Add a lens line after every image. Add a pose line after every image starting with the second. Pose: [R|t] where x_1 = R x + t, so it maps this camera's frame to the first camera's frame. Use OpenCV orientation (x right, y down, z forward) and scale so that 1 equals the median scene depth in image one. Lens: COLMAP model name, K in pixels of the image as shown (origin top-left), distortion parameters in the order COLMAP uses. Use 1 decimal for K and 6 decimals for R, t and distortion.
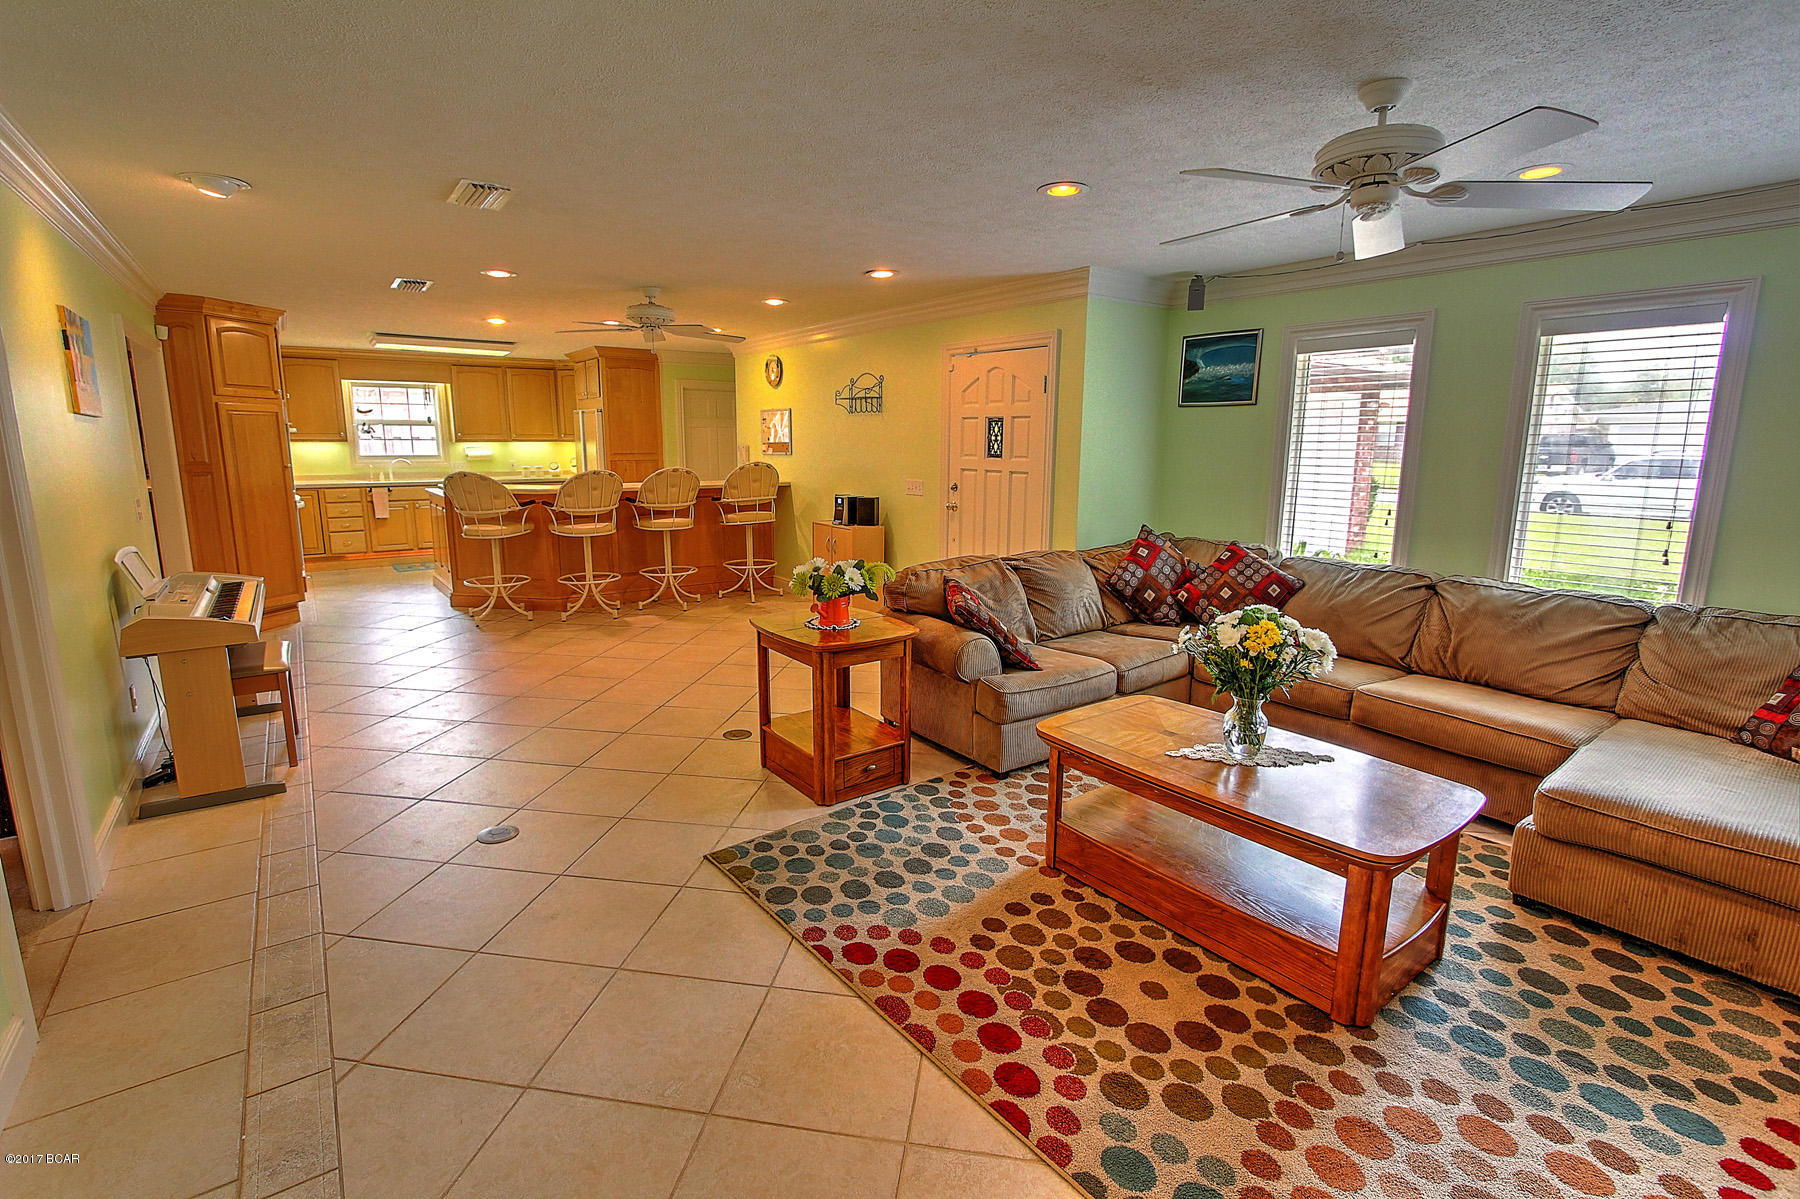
lens RADIAL K [[832.5, 0, 890.8], [0, 832.5, 590.0], [0, 0, 1]] dist [-0.013532, 0.001252]
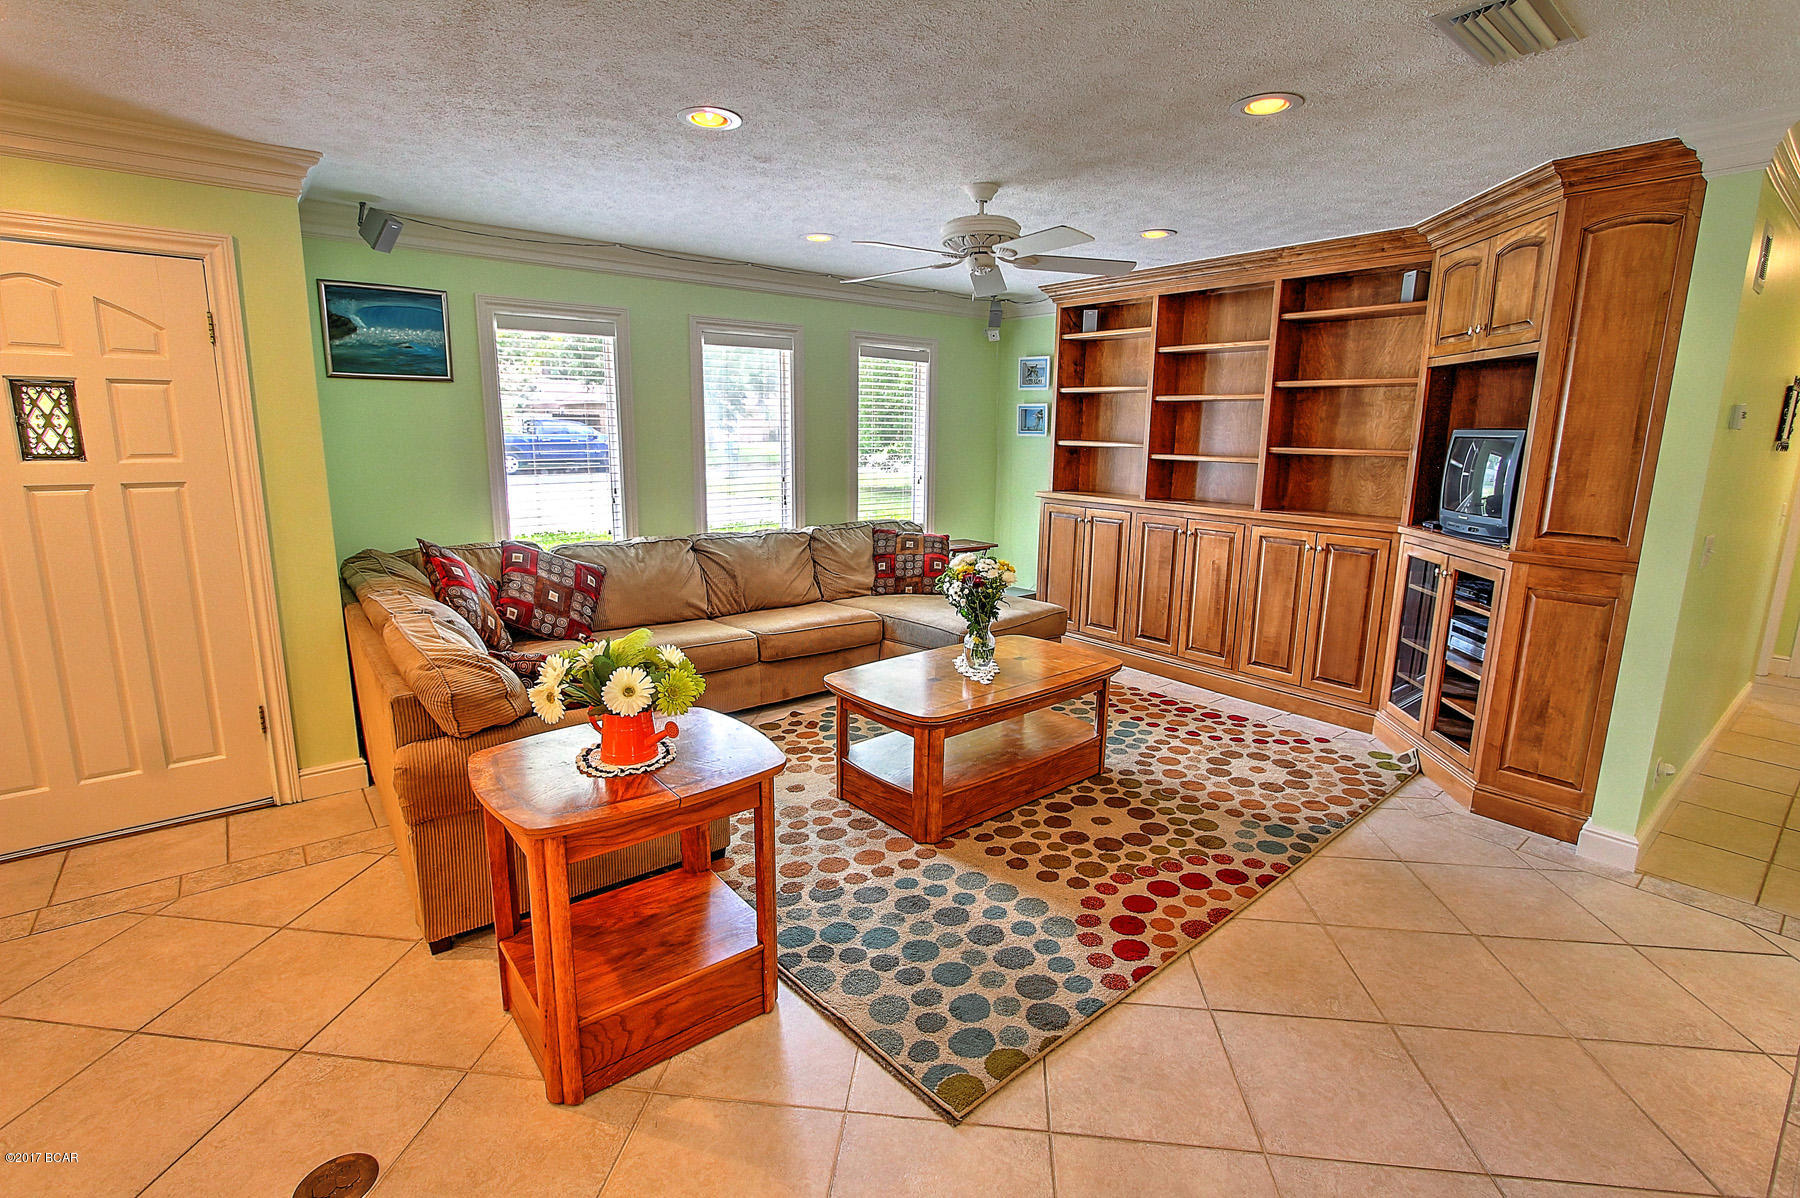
lens RADIAL K [[832.5, 0, 890.8], [0, 832.5, 589.5], [0, 0, 1]] dist [-0.013532, 0.001252]
pose [[-0.052313, -0.195986, 0.979210, -0.757115], [0.168009, 0.964849, 0.202087, -0.190304], [-0.984396, 0.175088, -0.017547, 1.016775]]
